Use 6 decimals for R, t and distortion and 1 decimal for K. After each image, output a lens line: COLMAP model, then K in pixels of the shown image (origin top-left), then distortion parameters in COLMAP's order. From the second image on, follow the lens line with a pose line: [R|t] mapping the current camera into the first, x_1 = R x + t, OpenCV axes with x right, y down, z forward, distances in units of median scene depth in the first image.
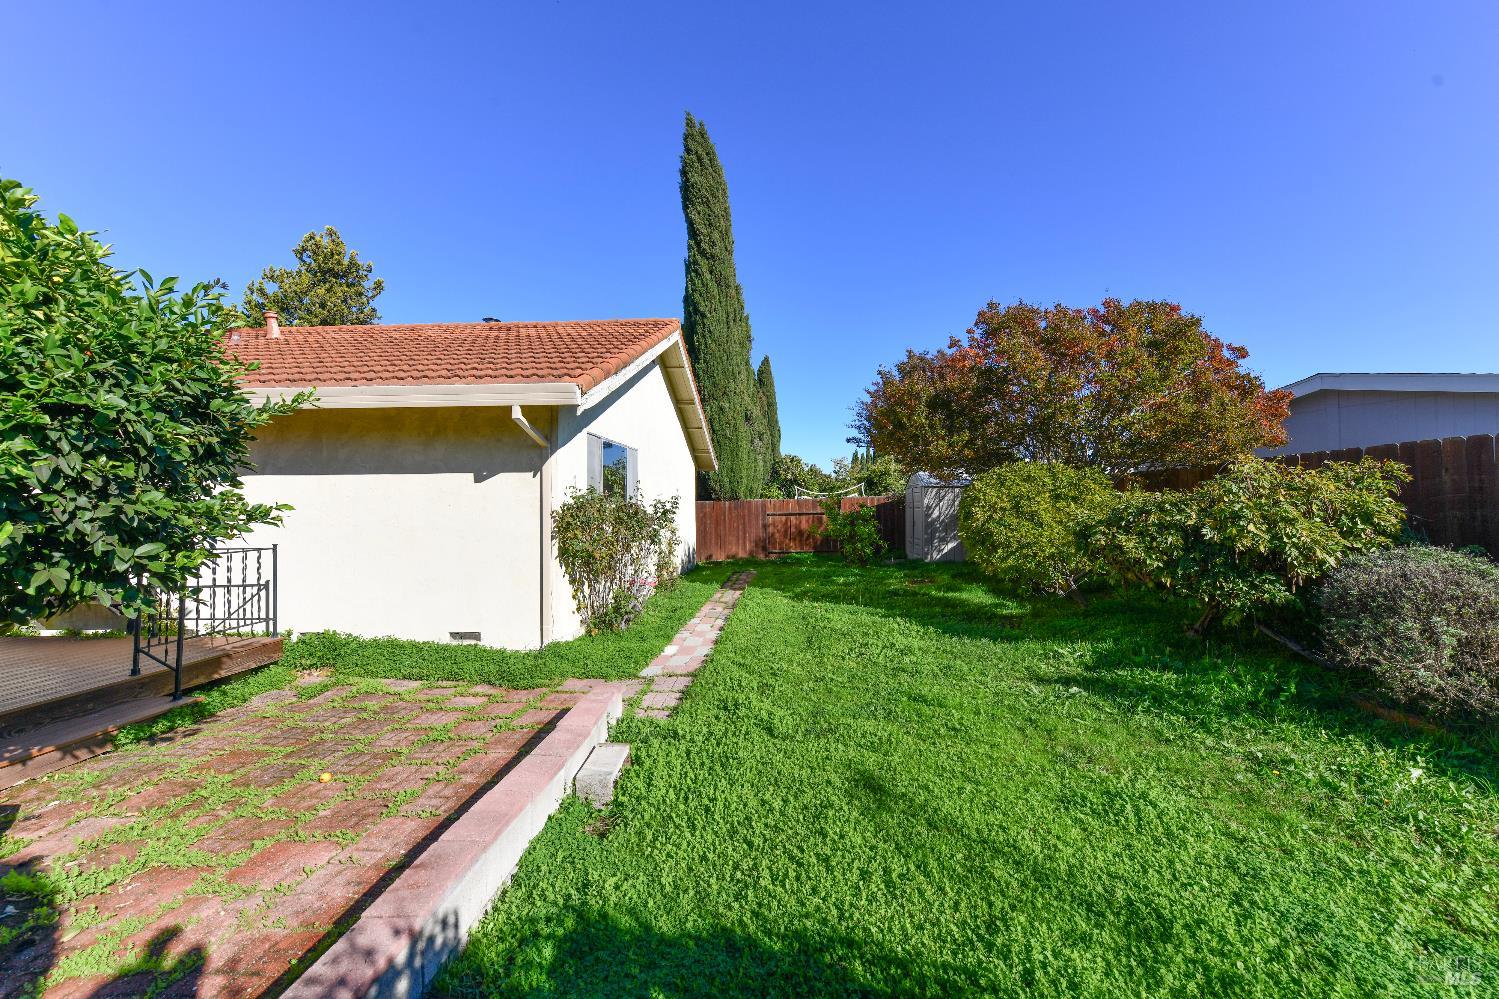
lens RADIAL K [[609.7, 0, 749.5], [0, 609.7, 499.5], [0, 0, 1]] dist [0.001667, -0.000093]
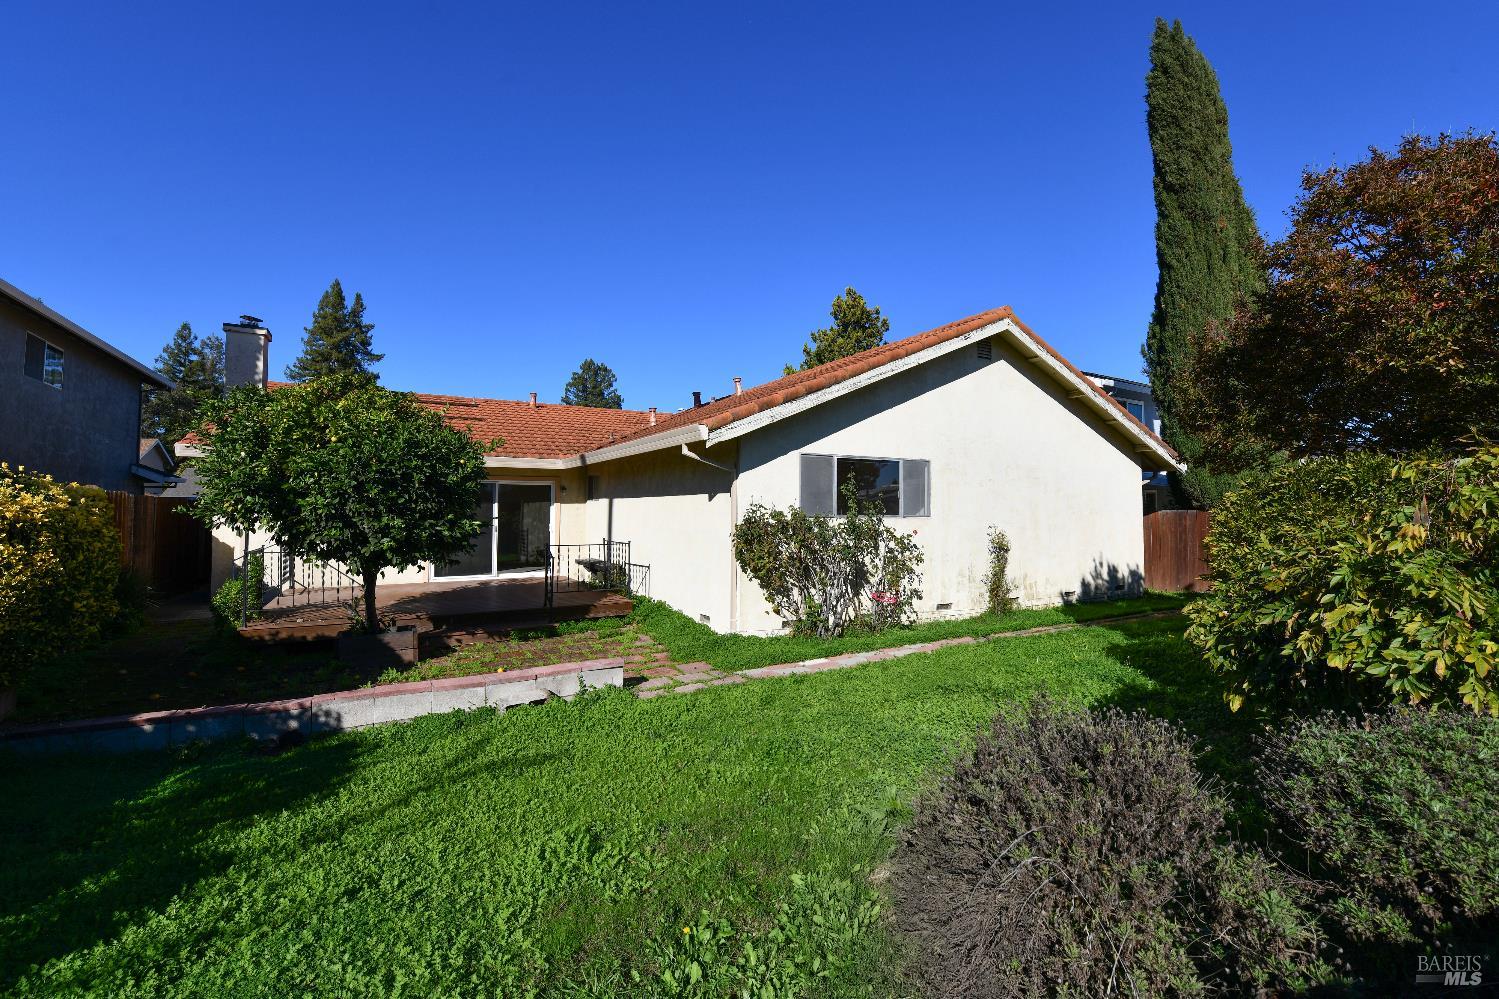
lens RADIAL K [[646.5, 0, 749.9], [0, 646.5, 467.8], [0, 0, 1]] dist [-0.001979, -0.000188]
pose [[0.549679, -0.046364, -0.834088, 0.754757], [0.003078, 0.998564, -0.053478, -0.024377], [0.835370, 0.026829, 0.549033, 0.307188]]
